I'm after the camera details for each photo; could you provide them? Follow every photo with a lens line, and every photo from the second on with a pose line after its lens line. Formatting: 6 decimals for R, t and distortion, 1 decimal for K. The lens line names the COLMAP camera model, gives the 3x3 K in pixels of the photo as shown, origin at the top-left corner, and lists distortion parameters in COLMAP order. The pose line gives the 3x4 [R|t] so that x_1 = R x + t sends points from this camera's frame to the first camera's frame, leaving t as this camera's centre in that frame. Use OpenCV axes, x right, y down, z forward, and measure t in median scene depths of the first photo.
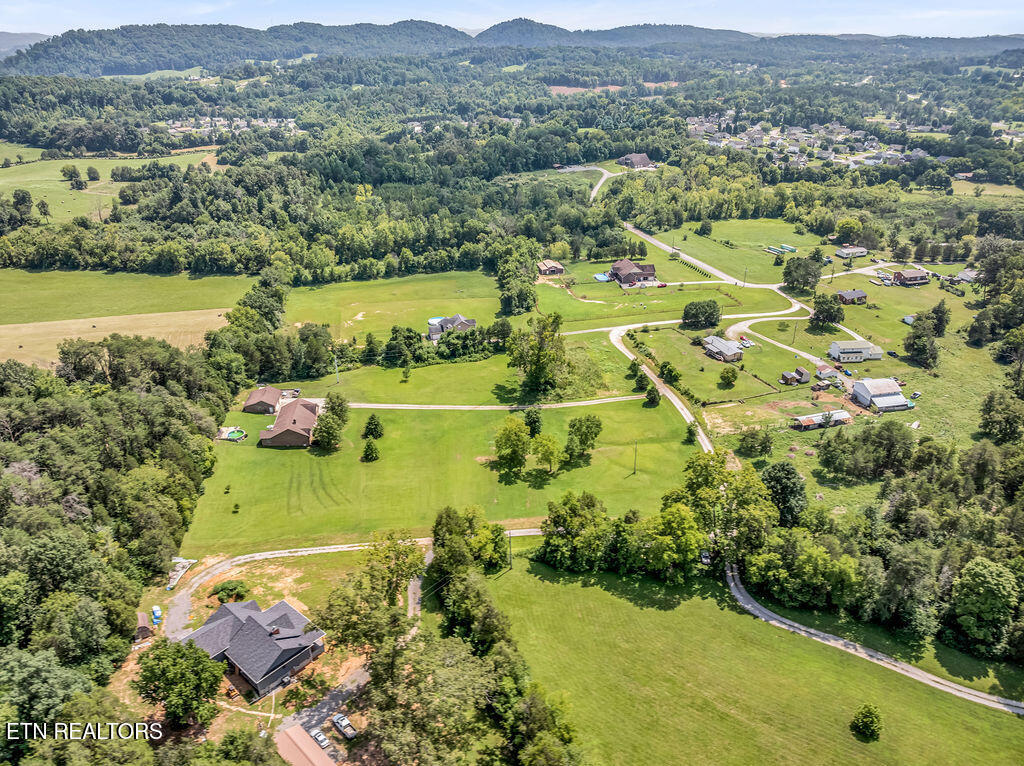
lens RADIAL K [[735.1, 0, 518.1], [0, 735.1, 379.6], [0, 0, 1]] dist [-0.040555, 0.007084]
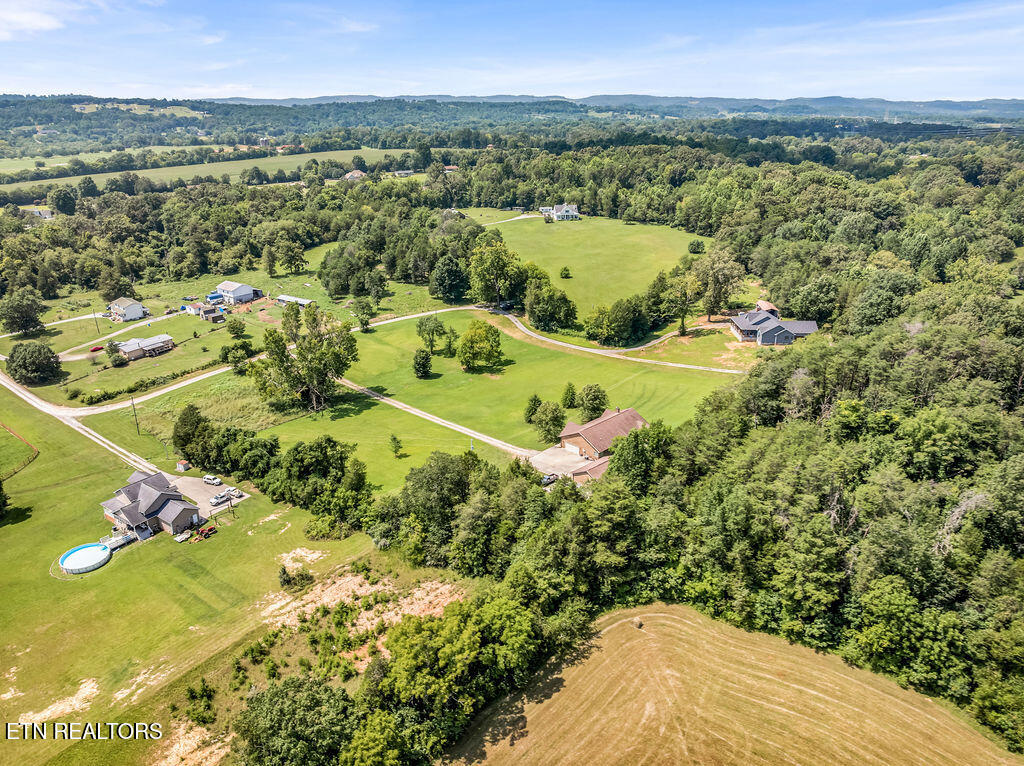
lens RADIAL K [[730.6, 0, 513.8], [0, 730.6, 389.4], [0, 0, 1]] dist [-0.034552, 0.001404]
pose [[-0.632140, -0.284157, 0.720870, -0.447525], [0.337257, 0.736684, 0.586135, -0.258708], [-0.697608, 0.613638, -0.369854, 0.762650]]
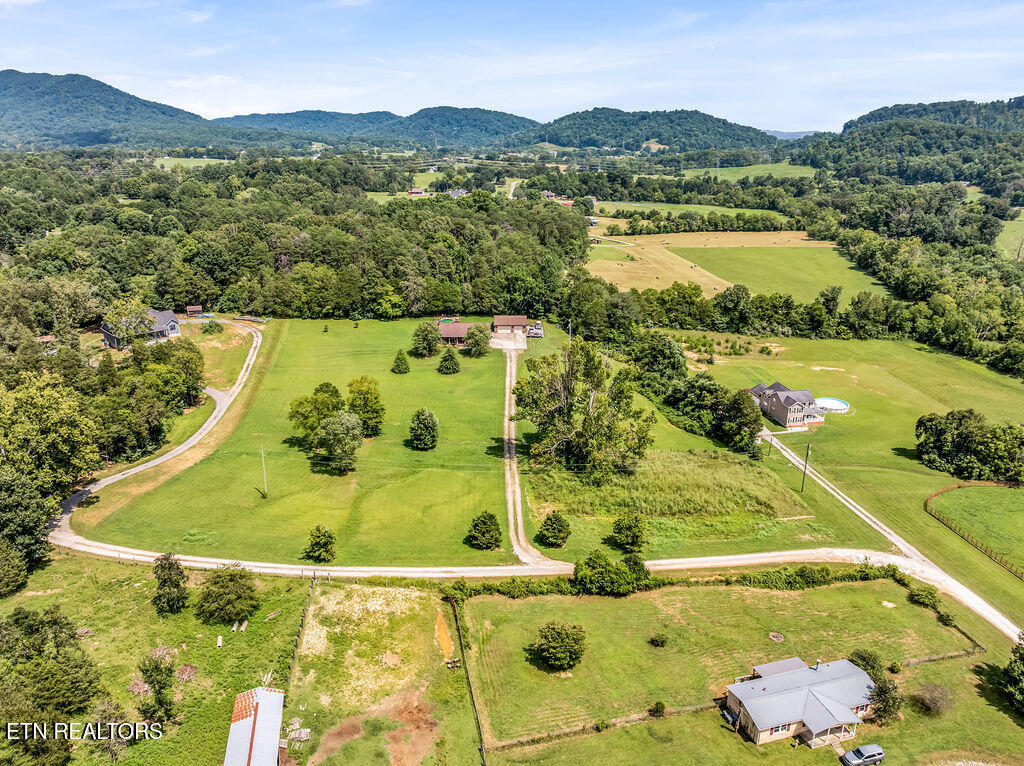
lens RADIAL K [[735.1, 0, 518.1], [0, 735.1, 379.6], [0, 0, 1]] dist [-0.040555, 0.007084]
pose [[-0.078705, 0.319891, -0.944180, 0.387894], [-0.441331, 0.838069, 0.320729, -0.144779], [0.893886, 0.441939, 0.075218, 0.593532]]
